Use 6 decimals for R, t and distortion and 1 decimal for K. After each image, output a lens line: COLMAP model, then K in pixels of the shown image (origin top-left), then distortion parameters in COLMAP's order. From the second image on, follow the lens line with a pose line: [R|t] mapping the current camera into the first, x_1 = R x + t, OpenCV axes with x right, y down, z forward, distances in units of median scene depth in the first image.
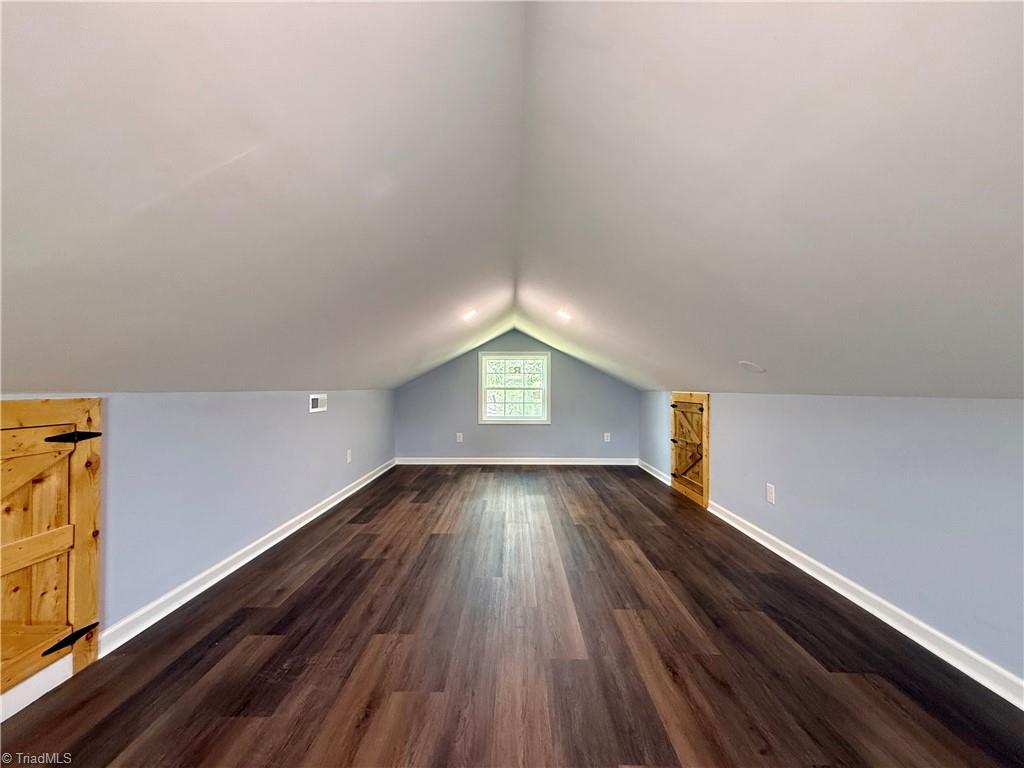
lens RADIAL K [[409.0, 0, 512.3], [0, 409.0, 385.5], [0, 0, 1]] dist [-0.002263, 0.000276]
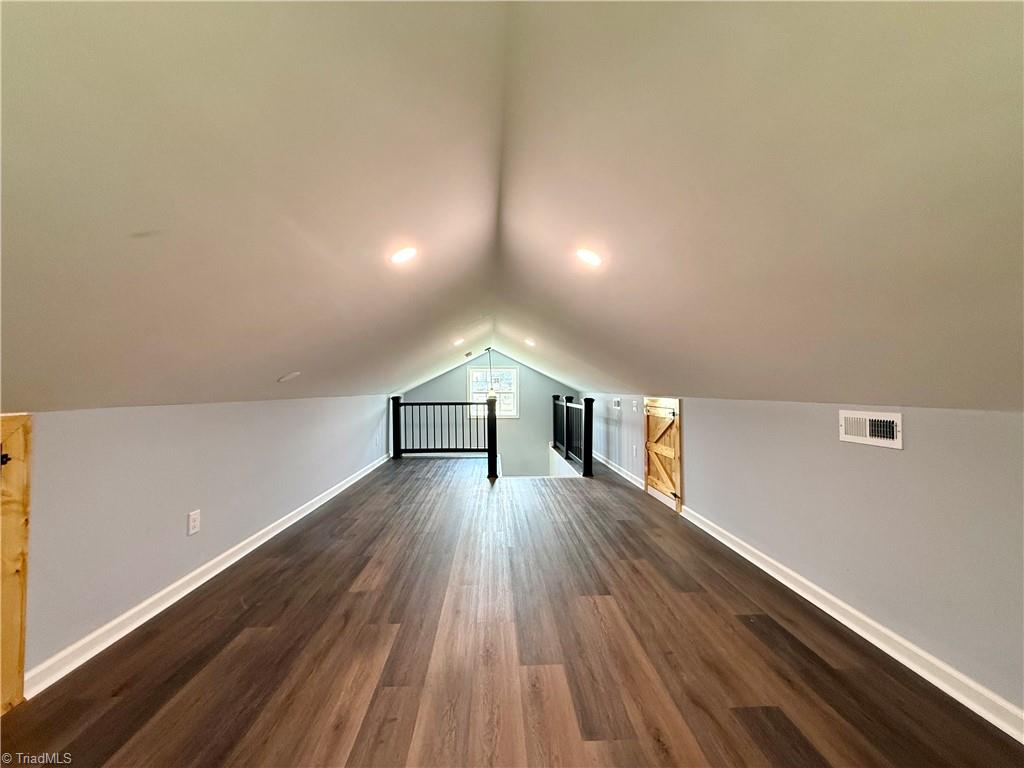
lens RADIAL K [[409.0, 0, 508.4], [0, 409.0, 385.2], [0, 0, 1]] dist [-0.002263, 0.000276]
pose [[-0.999188, -0.001301, -0.040265, 0.018797], [-0.000699, 0.999888, -0.014947, -0.005798], [0.040280, -0.014907, -0.999077, 1.752481]]
